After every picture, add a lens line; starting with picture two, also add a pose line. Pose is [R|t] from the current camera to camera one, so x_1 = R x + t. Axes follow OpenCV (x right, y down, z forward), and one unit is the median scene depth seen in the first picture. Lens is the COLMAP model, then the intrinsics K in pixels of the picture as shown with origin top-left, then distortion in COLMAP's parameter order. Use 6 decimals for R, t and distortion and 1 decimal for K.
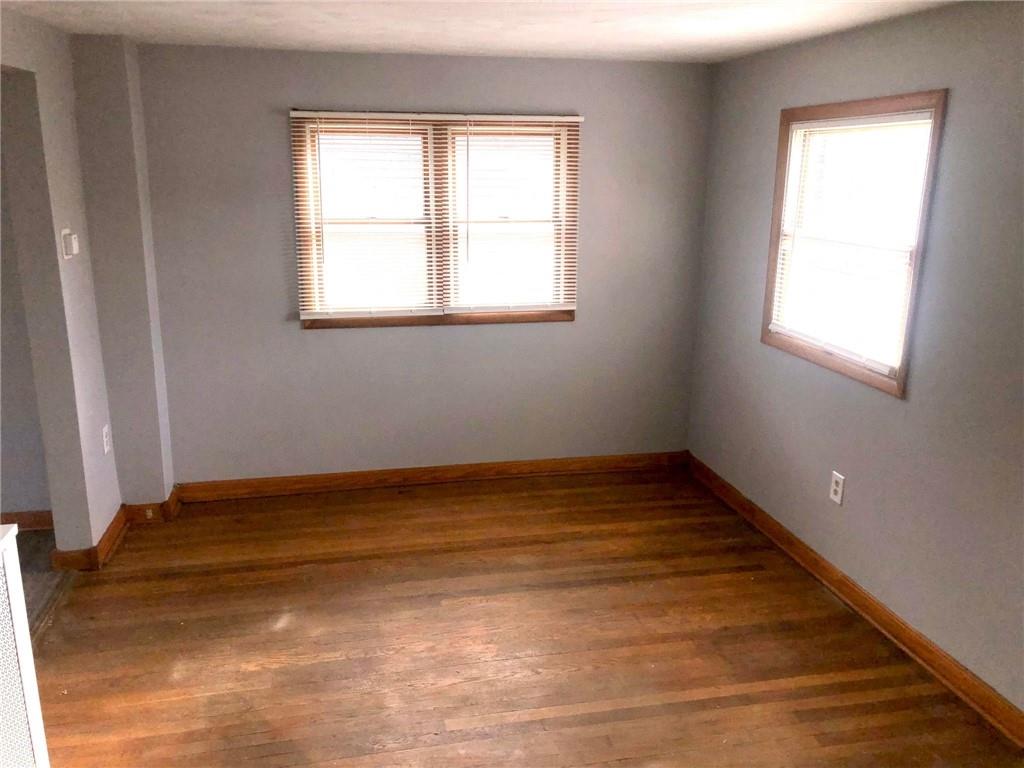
lens RADIAL K [[870.4, 0, 512.0], [0, 870.4, 384.0], [0, 0, 1]] dist [-0.003967, 0.005203]
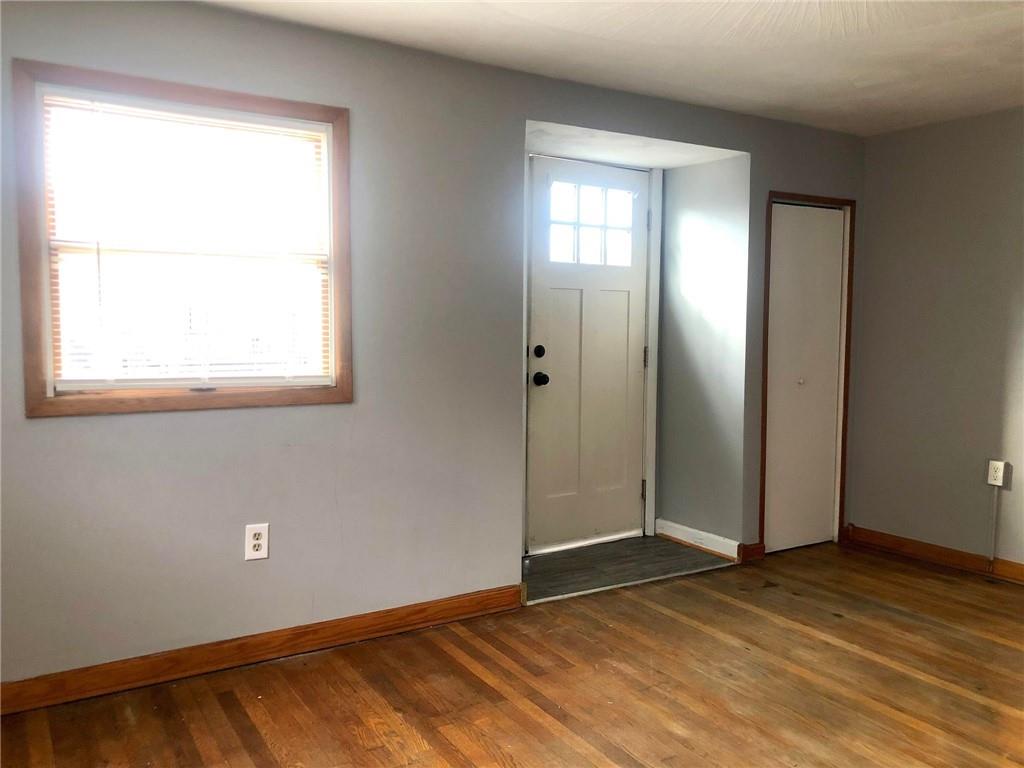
lens RADIAL K [[801.6, 0, 512.0], [0, 801.6, 384.0], [0, 0, 1]] dist [-0.003236, -0.001738]
pose [[-0.342092, -0.076033, 0.936585, -0.472143], [0.227904, 0.960247, 0.161197, -0.106981], [-0.911610, 0.268596, -0.311165, 1.067263]]
